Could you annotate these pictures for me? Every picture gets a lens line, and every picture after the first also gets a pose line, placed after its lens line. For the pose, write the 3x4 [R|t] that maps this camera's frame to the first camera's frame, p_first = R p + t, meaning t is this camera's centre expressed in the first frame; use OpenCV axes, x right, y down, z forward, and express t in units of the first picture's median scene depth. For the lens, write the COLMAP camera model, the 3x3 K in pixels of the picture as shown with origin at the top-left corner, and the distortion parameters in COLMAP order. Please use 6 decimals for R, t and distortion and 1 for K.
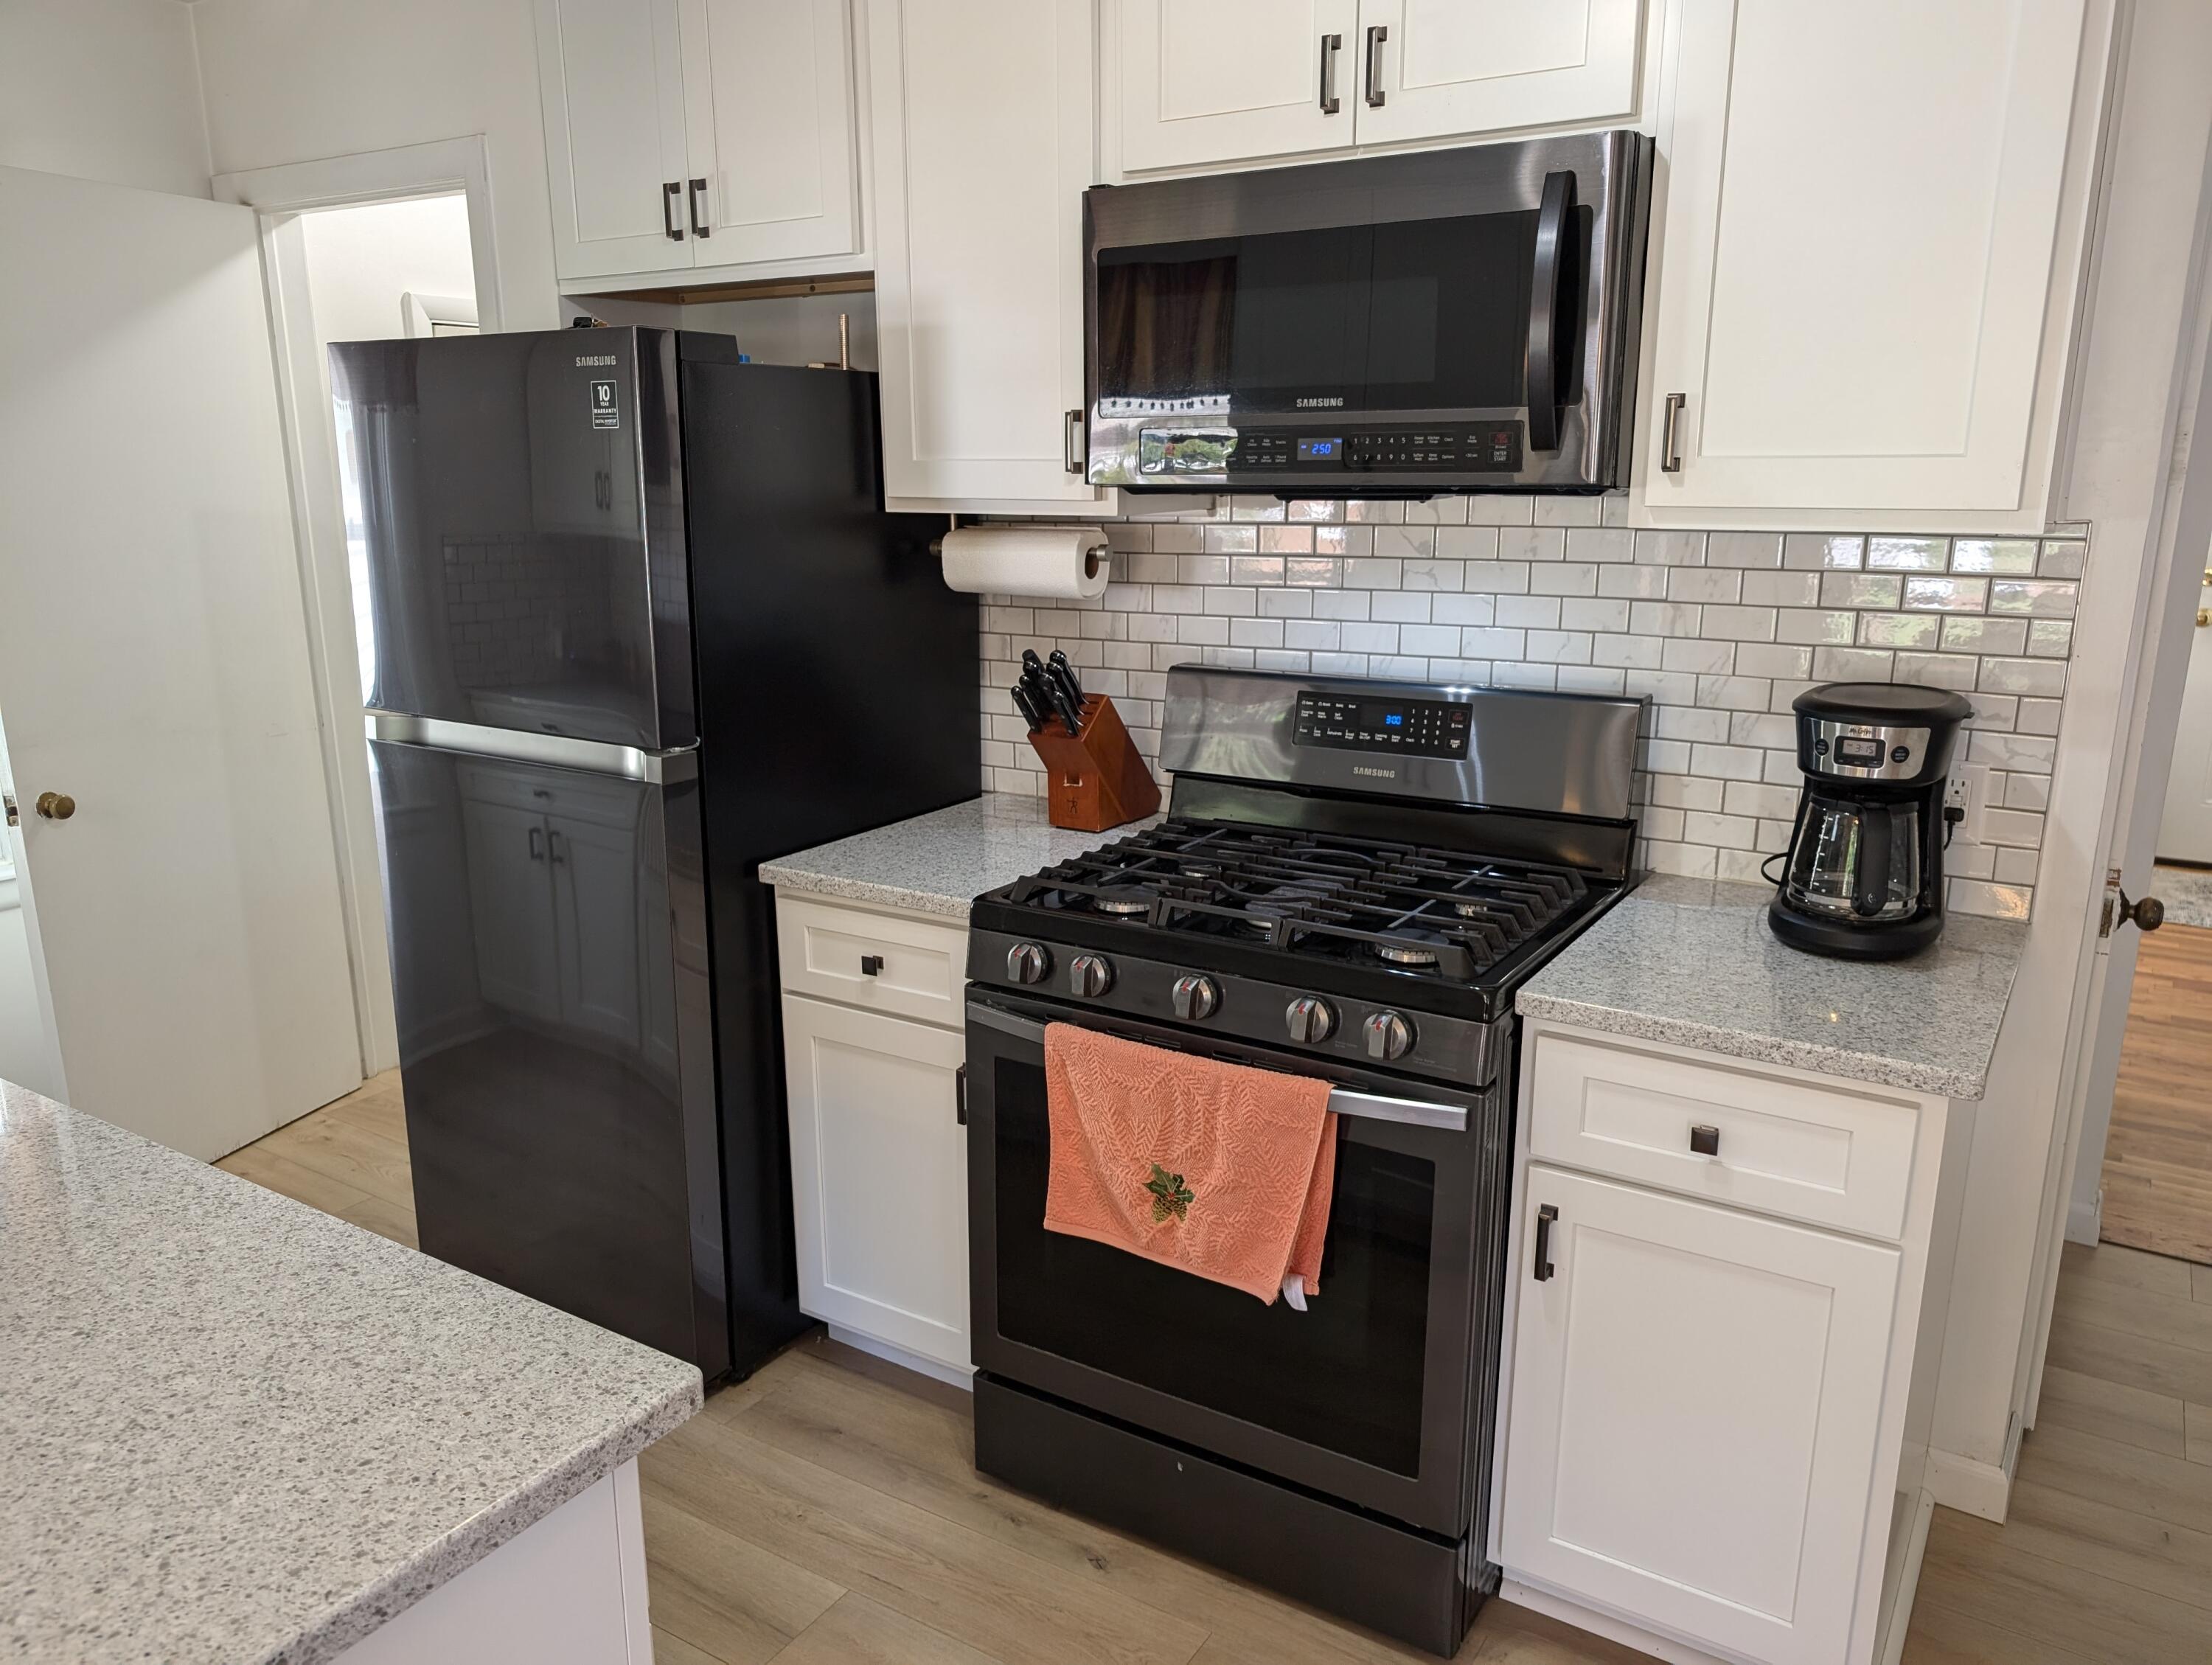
lens RADIAL K [[1578.9, 0, 1115.2], [0, 1578.9, 844.5], [0, 0, 1]] dist [-0.053054, 0.117299]
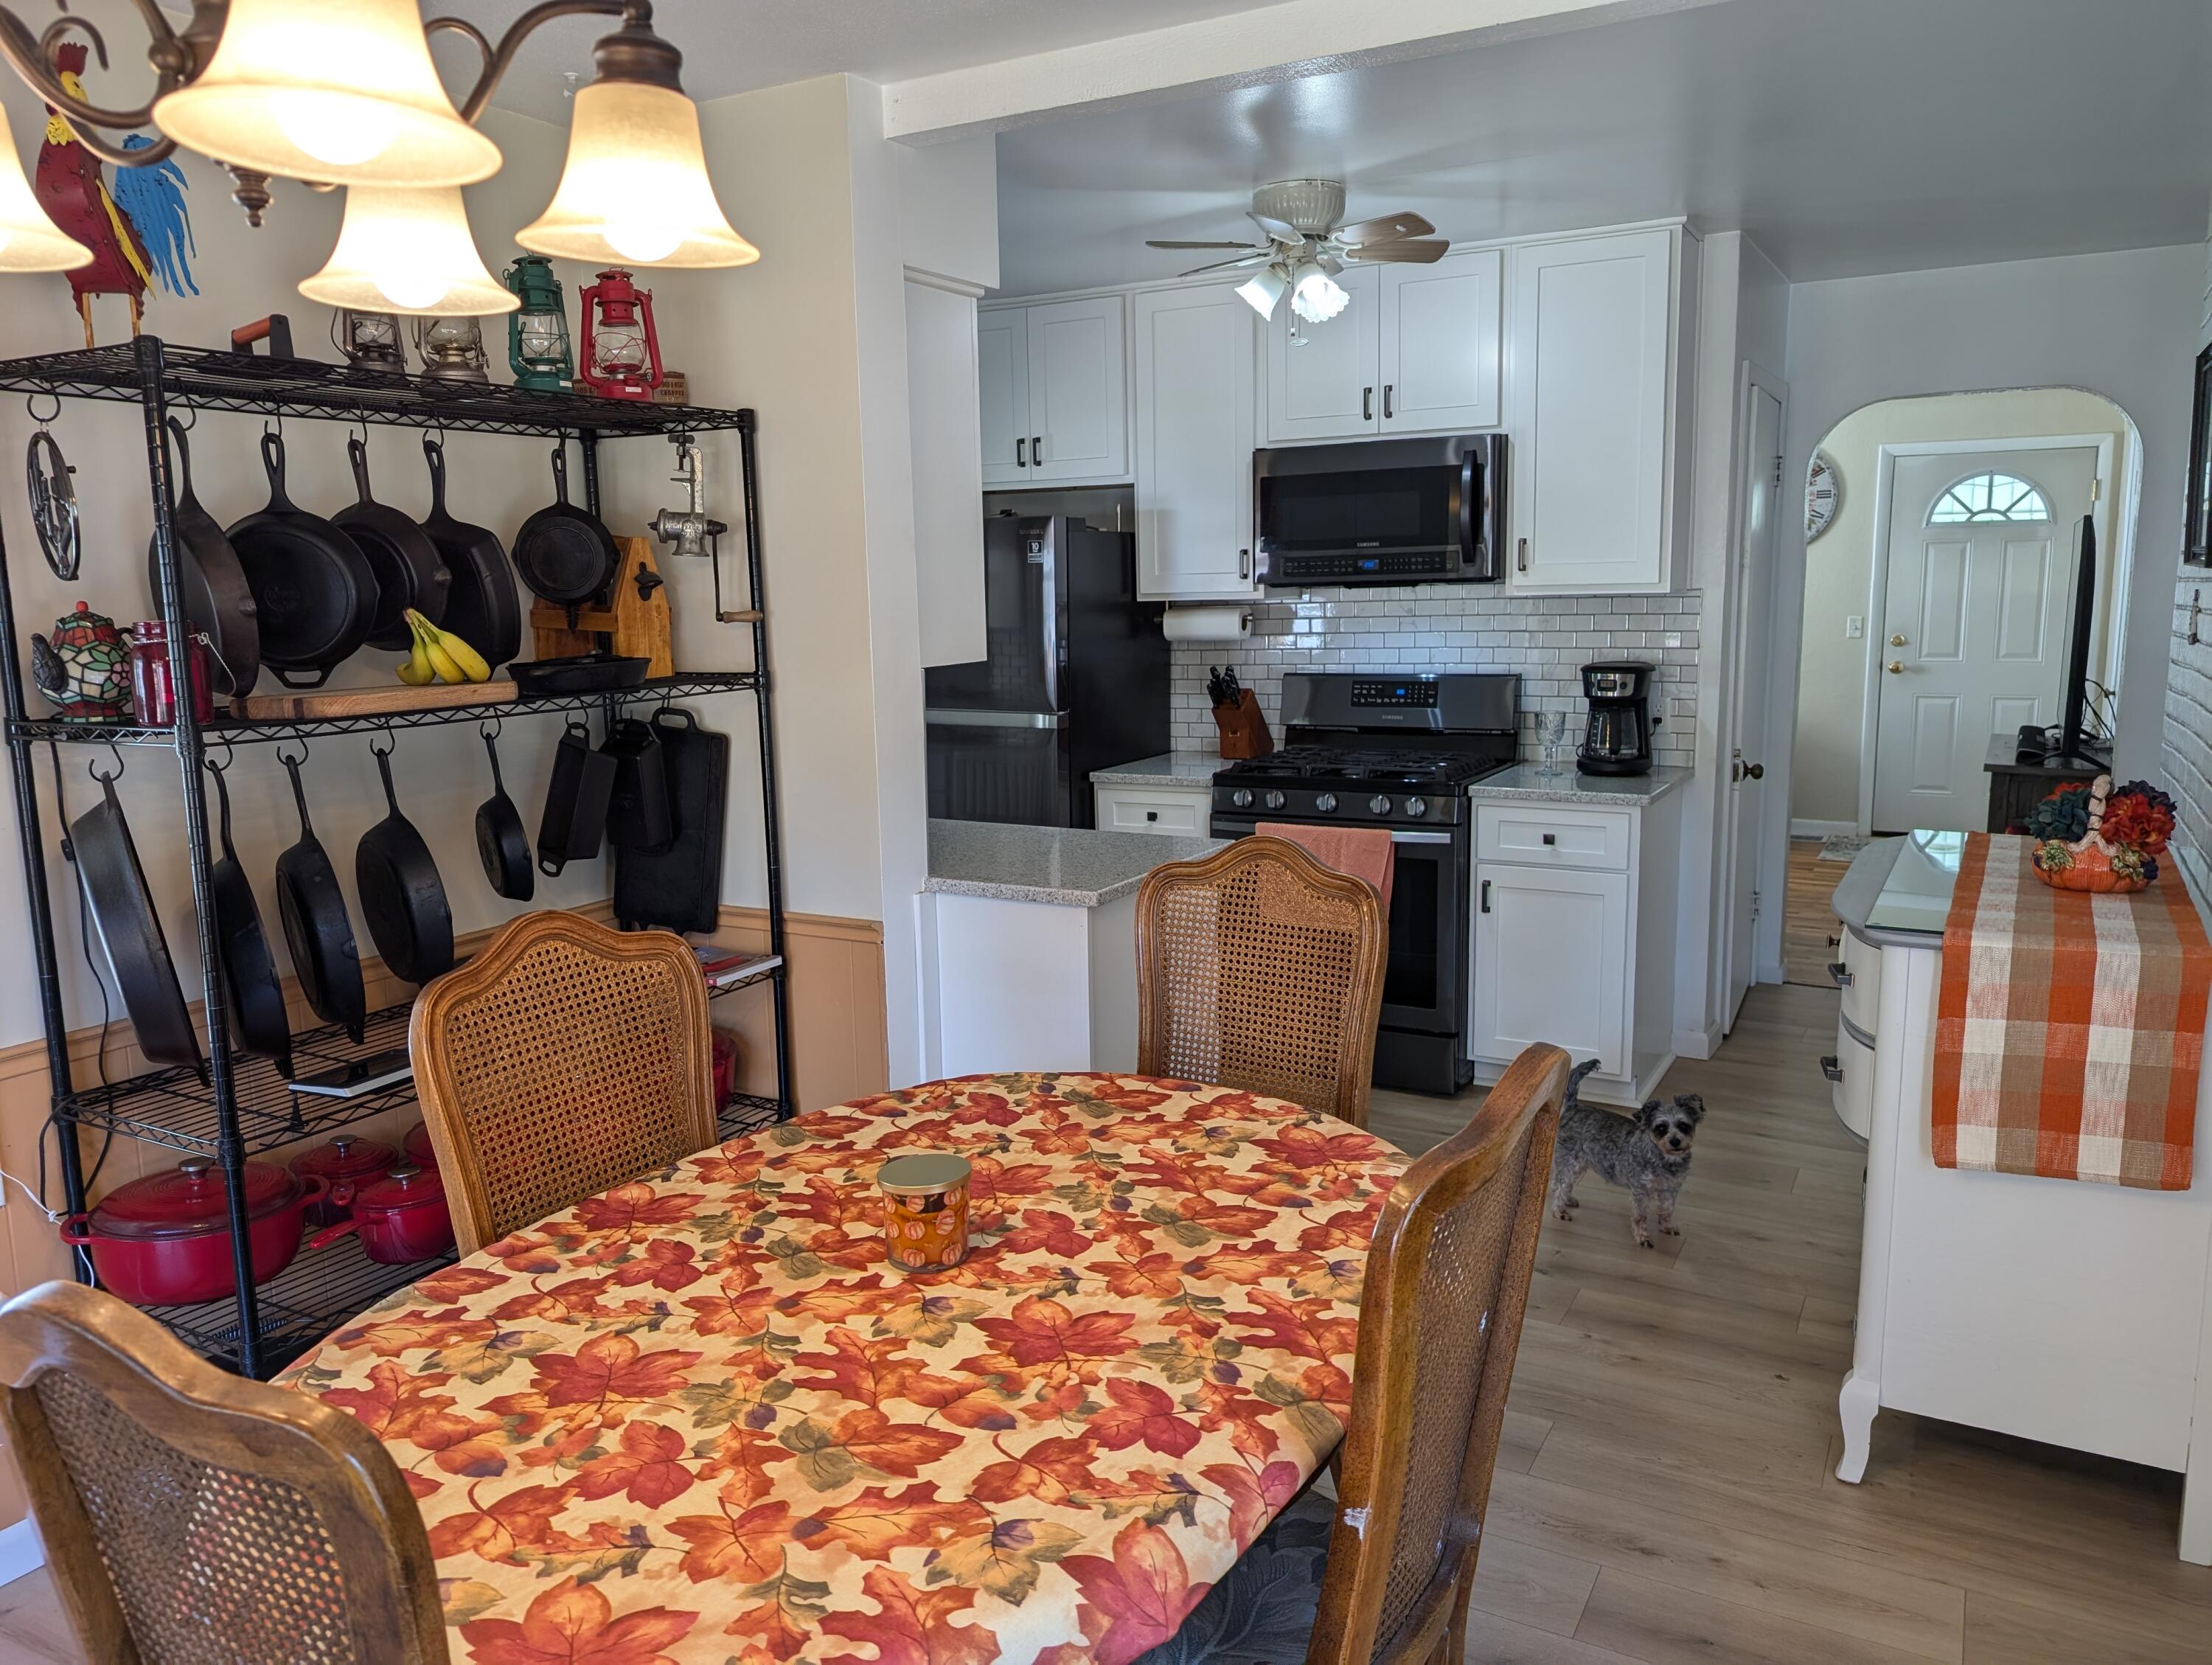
lens RADIAL K [[1587.3, 0, 1083.1], [0, 1587.3, 821.8], [0, 0, 1]] dist [0.013508, -0.008204]
pose [[0.999010, -0.023015, 0.038081, -0.341082], [0.026480, 0.995300, -0.093153, 0.288773], [-0.035758, 0.094069, 0.994923, -1.108600]]
